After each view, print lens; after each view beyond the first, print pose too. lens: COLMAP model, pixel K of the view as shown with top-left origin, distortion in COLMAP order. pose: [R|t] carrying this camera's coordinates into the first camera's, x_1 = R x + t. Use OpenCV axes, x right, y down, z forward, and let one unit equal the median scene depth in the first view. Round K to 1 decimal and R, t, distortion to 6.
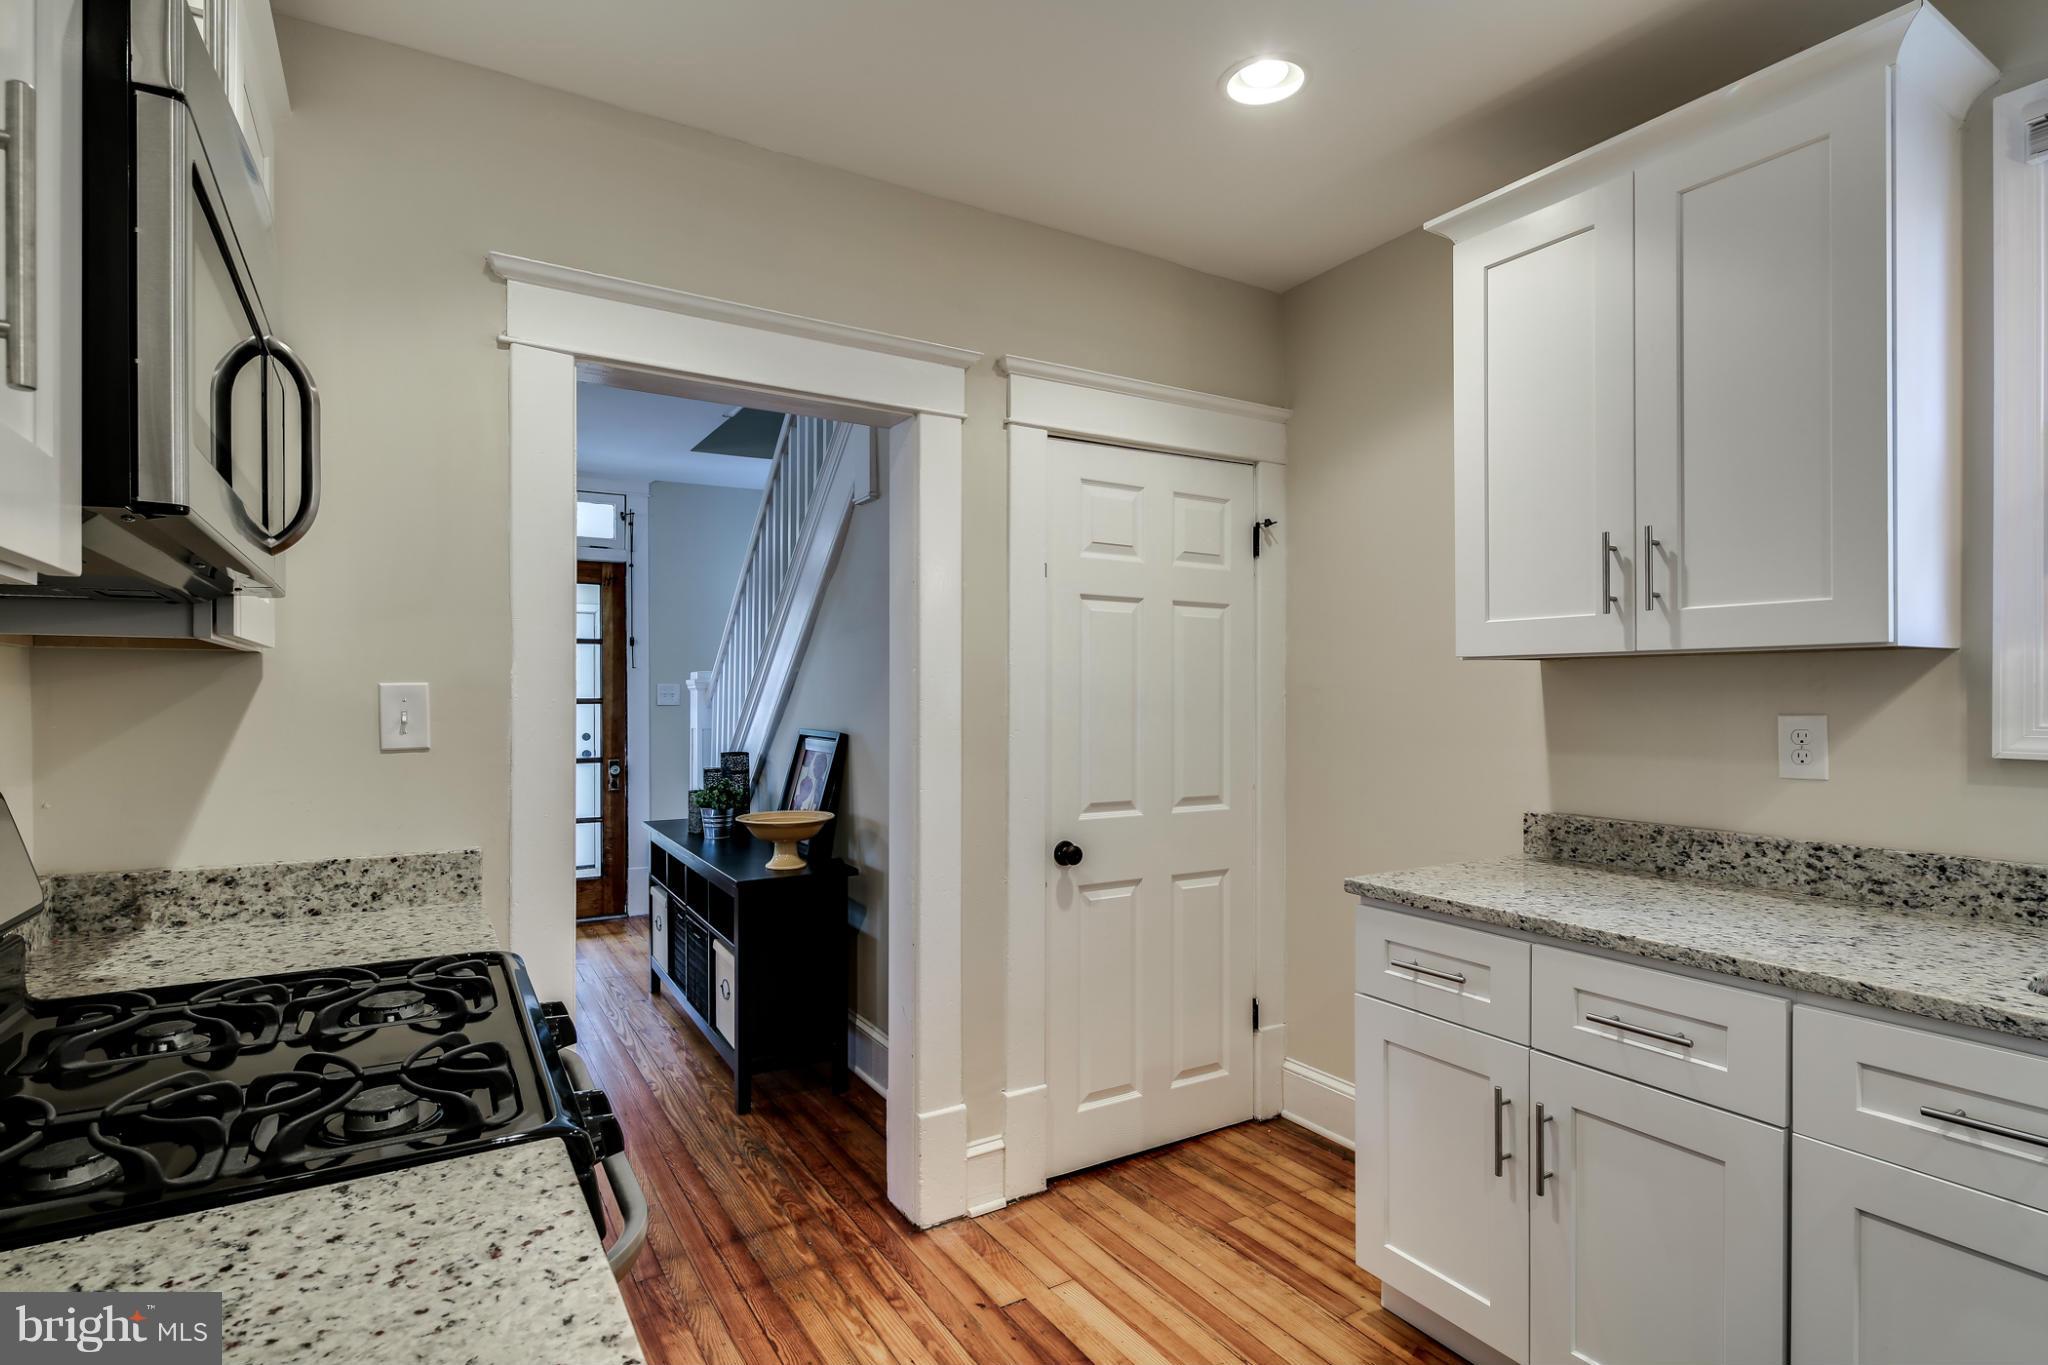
lens RADIAL K [[995.4, 0, 1021.3], [0, 995.4, 700.1], [0, 0, 1]] dist [-0.000561, -0.001462]
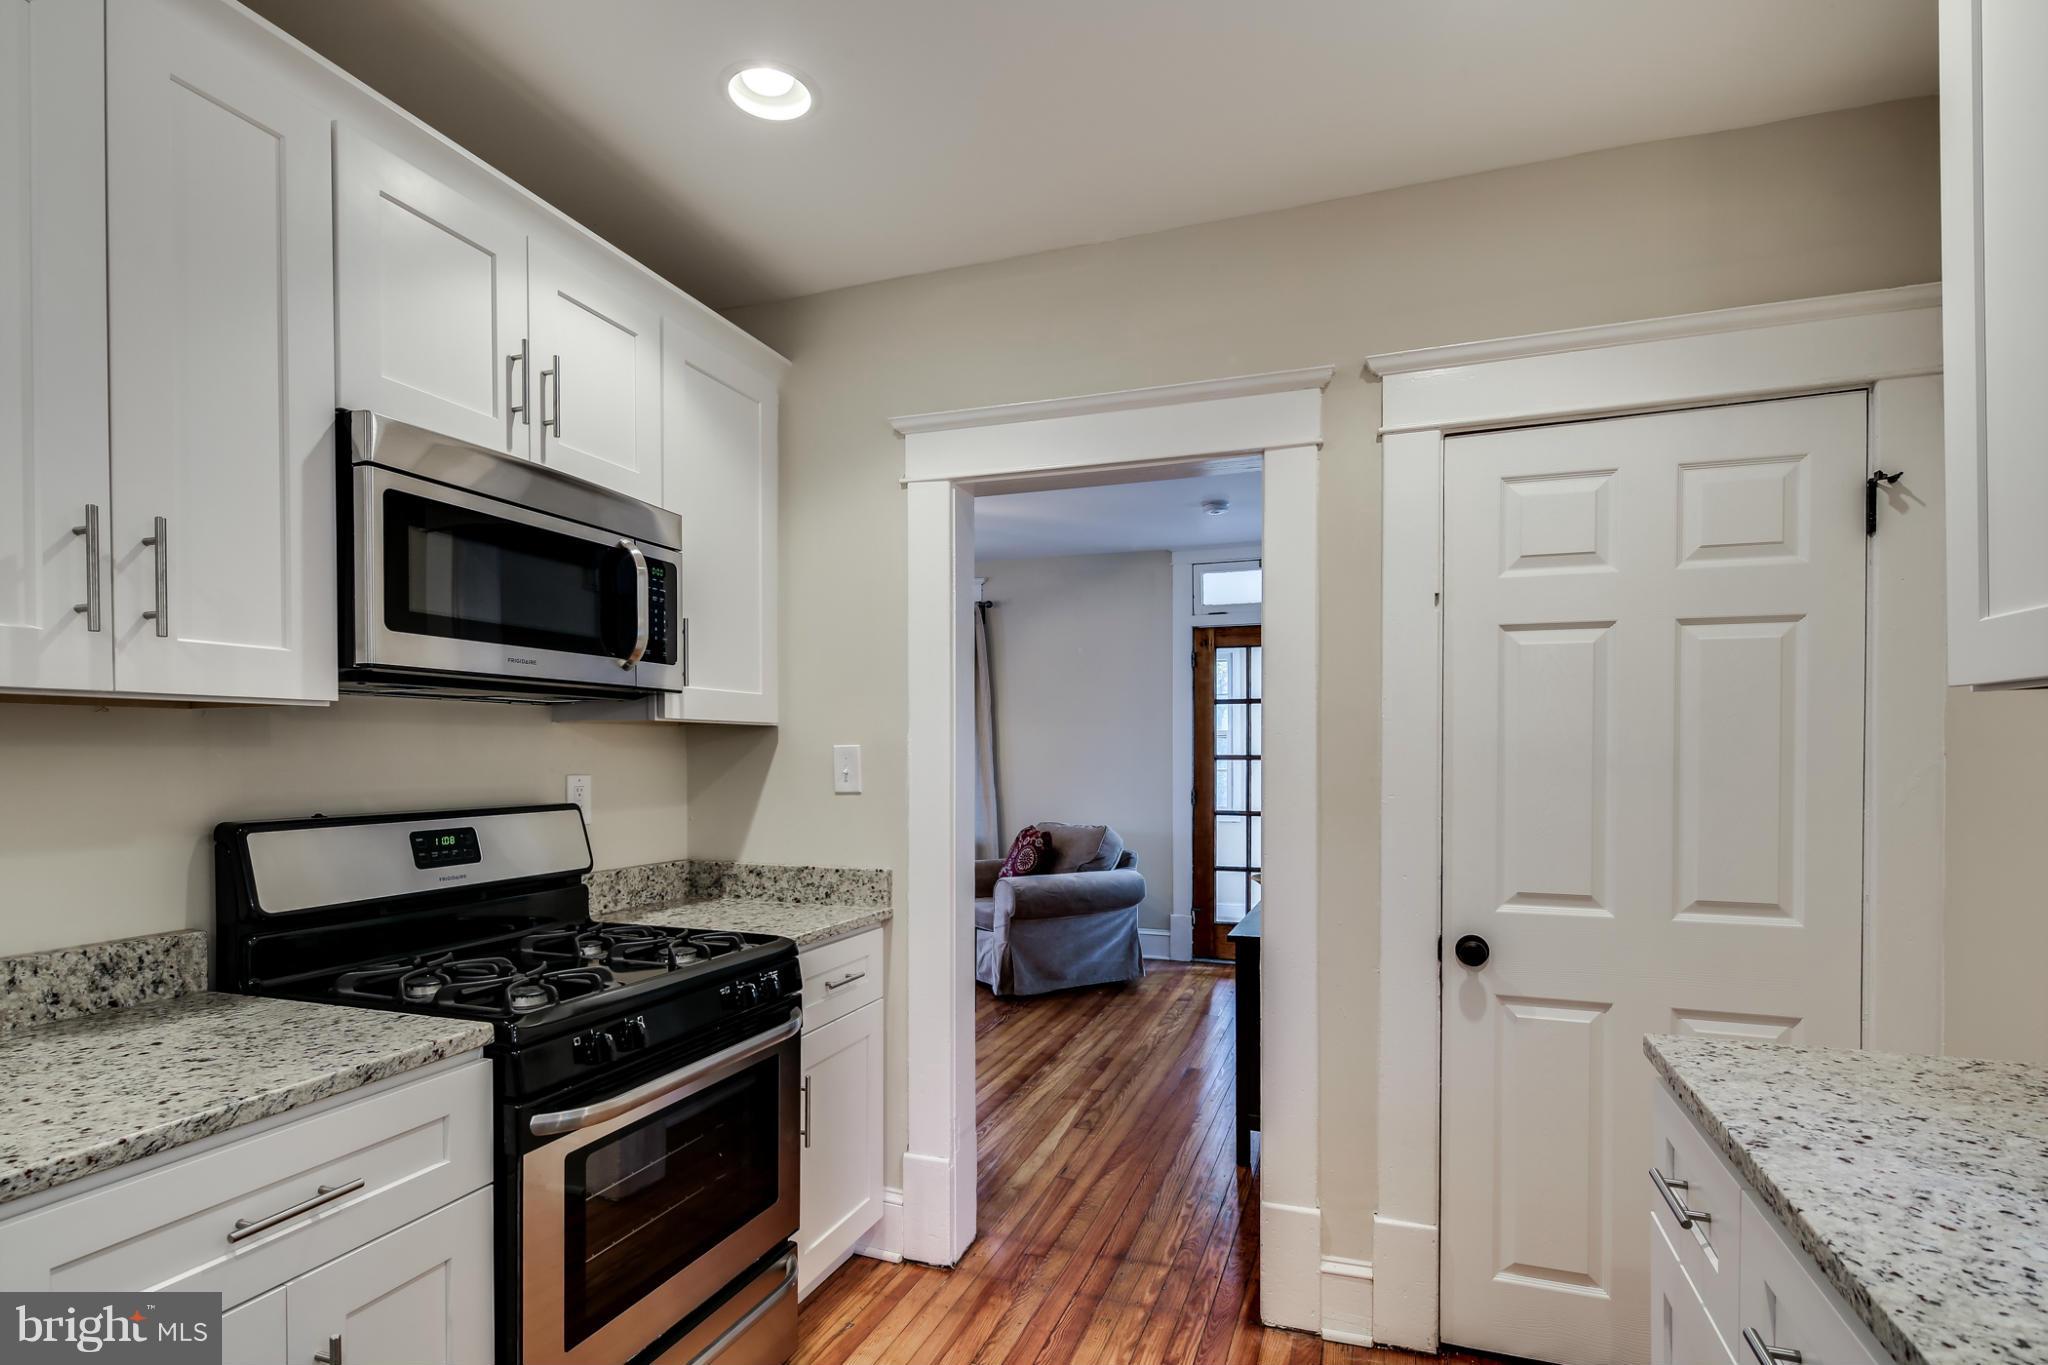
lens RADIAL K [[1029.7, 0, 1025.8], [0, 1029.7, 761.9], [0, 0, 1]] dist [0.000212, -0.000518]
pose [[0.630270, 0.007448, -0.776341, 0.548790], [-0.002355, 0.999968, 0.007682, -0.004485], [0.776373, -0.003014, 0.630267, 0.235227]]
